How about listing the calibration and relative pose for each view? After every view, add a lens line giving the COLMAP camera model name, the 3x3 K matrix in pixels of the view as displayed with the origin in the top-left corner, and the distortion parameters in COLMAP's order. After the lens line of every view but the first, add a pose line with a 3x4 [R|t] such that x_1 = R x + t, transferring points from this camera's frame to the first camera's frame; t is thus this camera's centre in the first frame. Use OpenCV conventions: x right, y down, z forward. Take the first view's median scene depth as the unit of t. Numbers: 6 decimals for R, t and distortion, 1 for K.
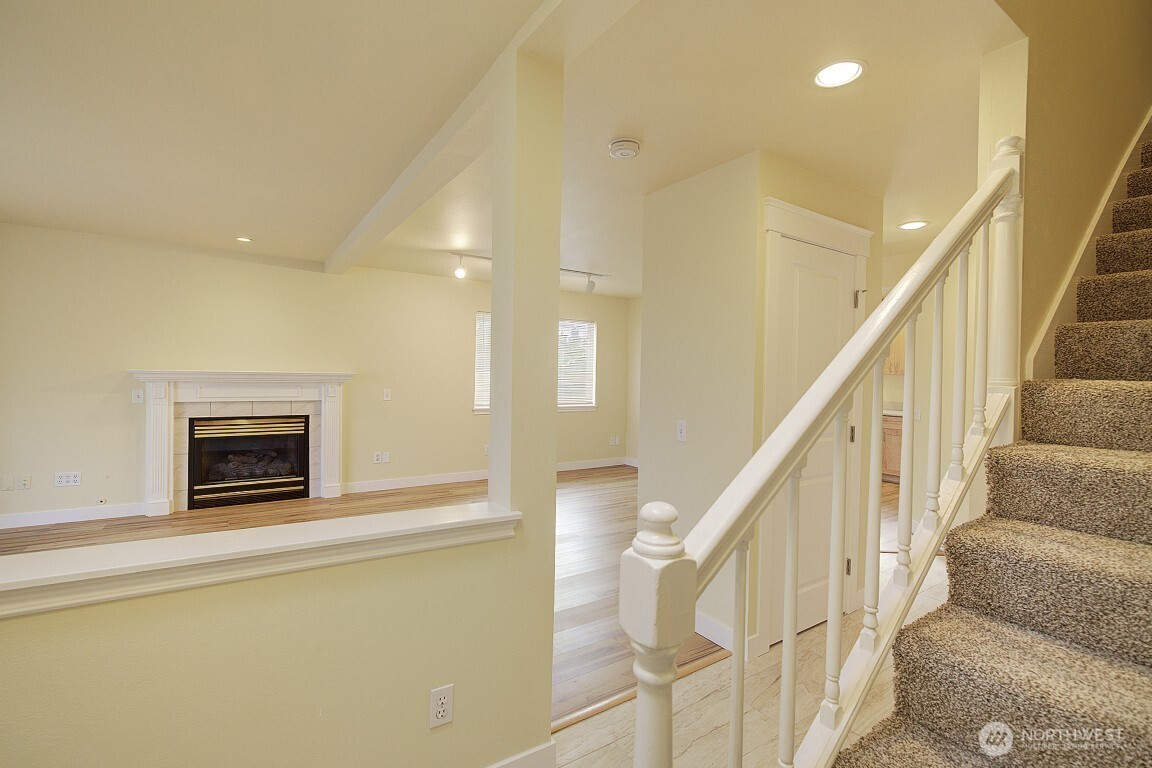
lens RADIAL K [[499.7, 0, 573.2], [0, 499.7, 386.5], [0, 0, 1]] dist [-0.007811, 0.000046]
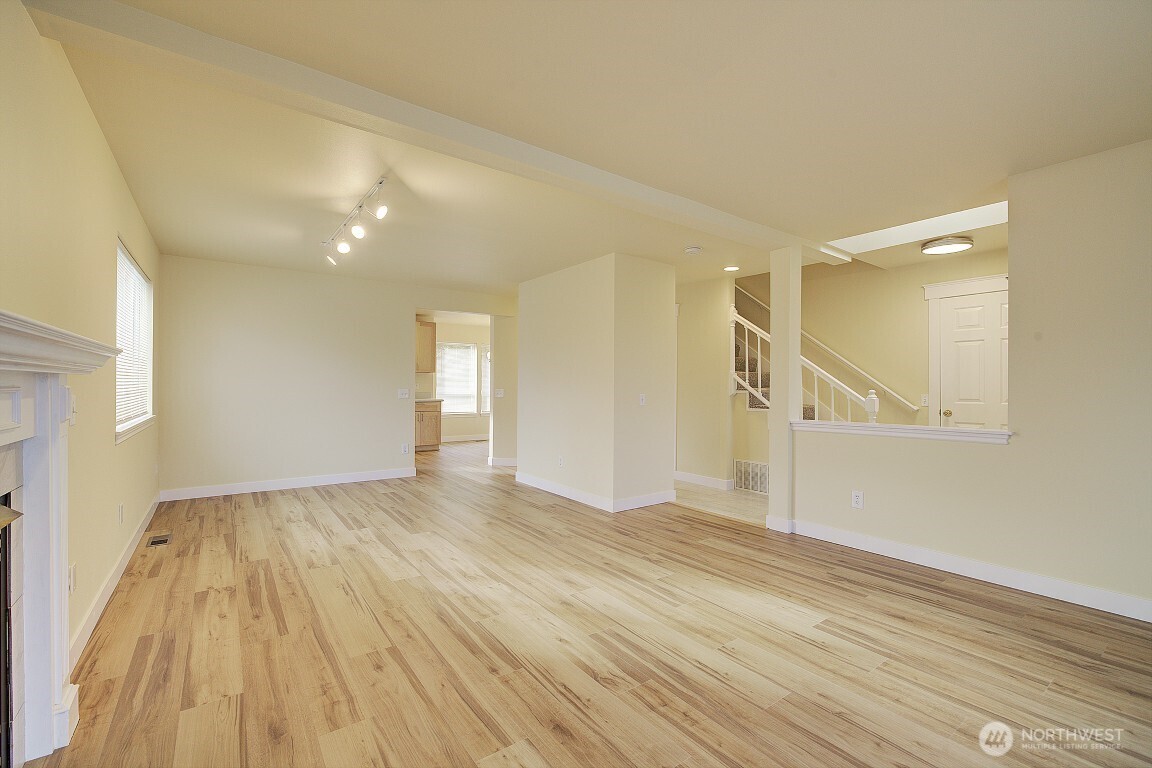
lens RADIAL K [[495.7, 0, 576.0], [0, 495.7, 384.0], [0, 0, 1]] dist [-0.009774, 0.000021]
pose [[-0.057627, -0.013173, 0.998251, -0.832653], [0.014545, 0.999796, 0.014033, -0.001957], [-0.998232, 0.015328, -0.057424, 0.709897]]
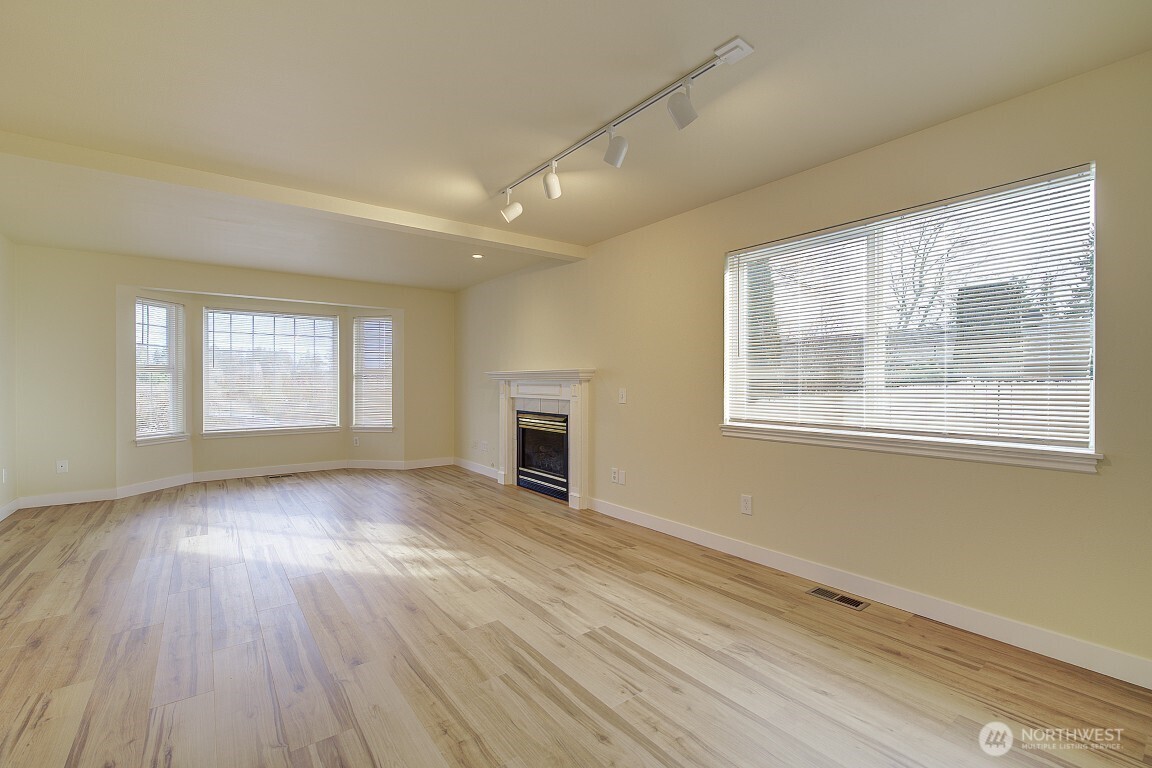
lens RADIAL K [[495.7, 0, 576.0], [0, 495.7, 384.0], [0, 0, 1]] dist [-0.009774, 0.000021]
pose [[0.077797, -0.014008, -0.996871, 0.419437], [-0.020430, 0.999669, -0.015642, 0.013080], [0.996760, 0.021583, 0.077485, 0.954574]]
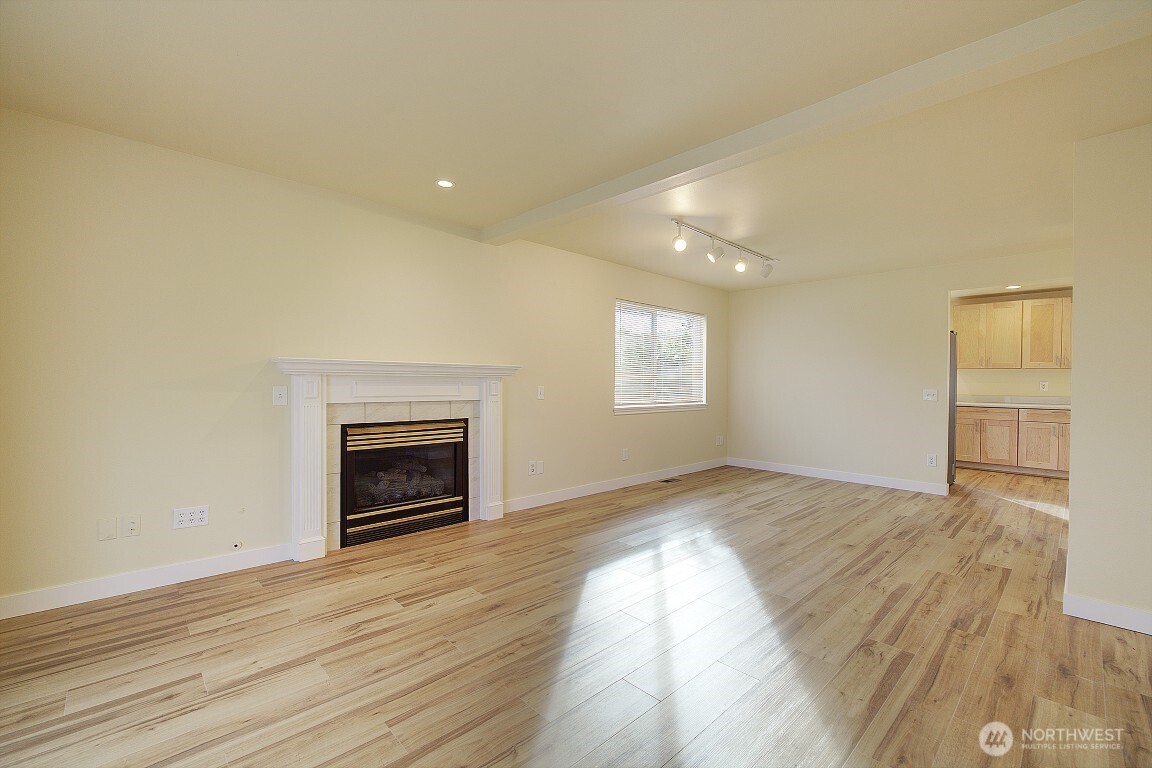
lens RADIAL K [[486.4, 0, 572.2], [0, 486.4, 396.5], [0, 0, 1]] dist [-0.011477, 0.000081]
pose [[0.983496, -0.012646, 0.180487, -0.512943], [0.010735, 0.999876, 0.011559, 0.015454], [-0.180611, -0.009431, 0.983509, 0.207728]]
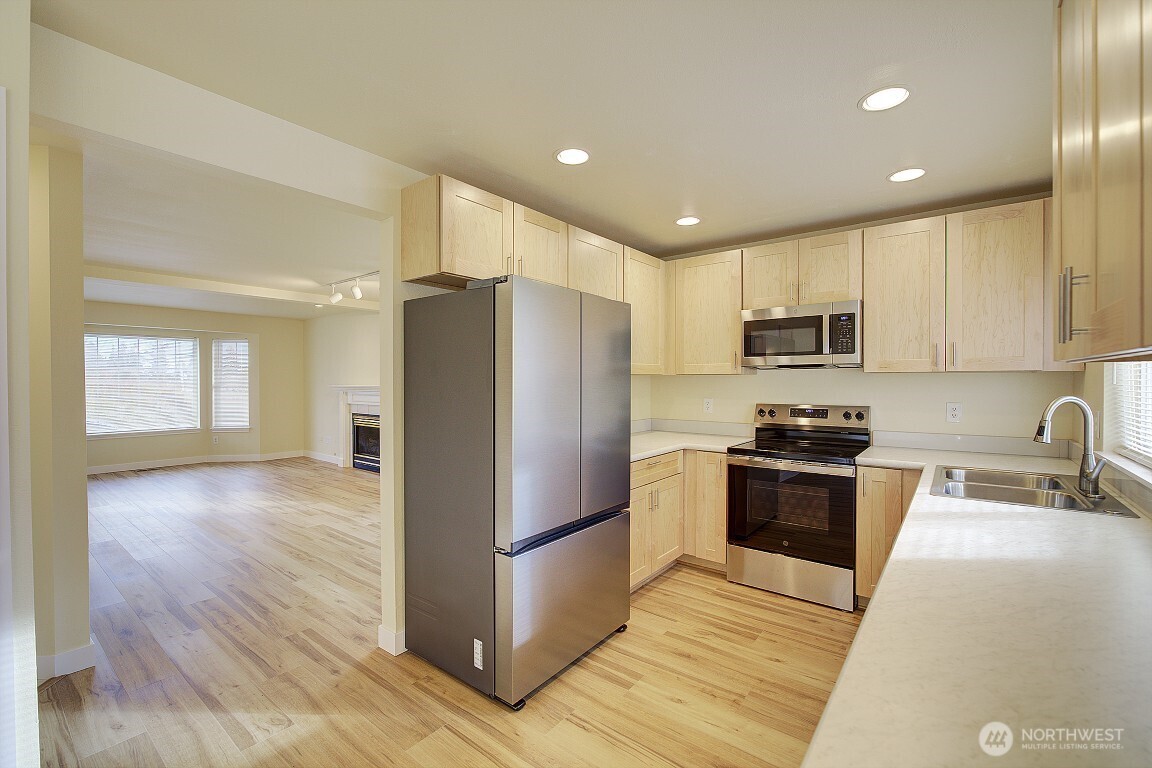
lens RADIAL K [[495.7, 0, 576.0], [0, 495.7, 384.0], [0, 0, 1]] dist [-0.009774, 0.000021]
pose [[0.323342, -0.008295, -0.946246, 0.960948], [-0.014173, 0.999807, -0.013608, -0.020119], [0.946176, 0.017811, 0.323162, 1.065862]]
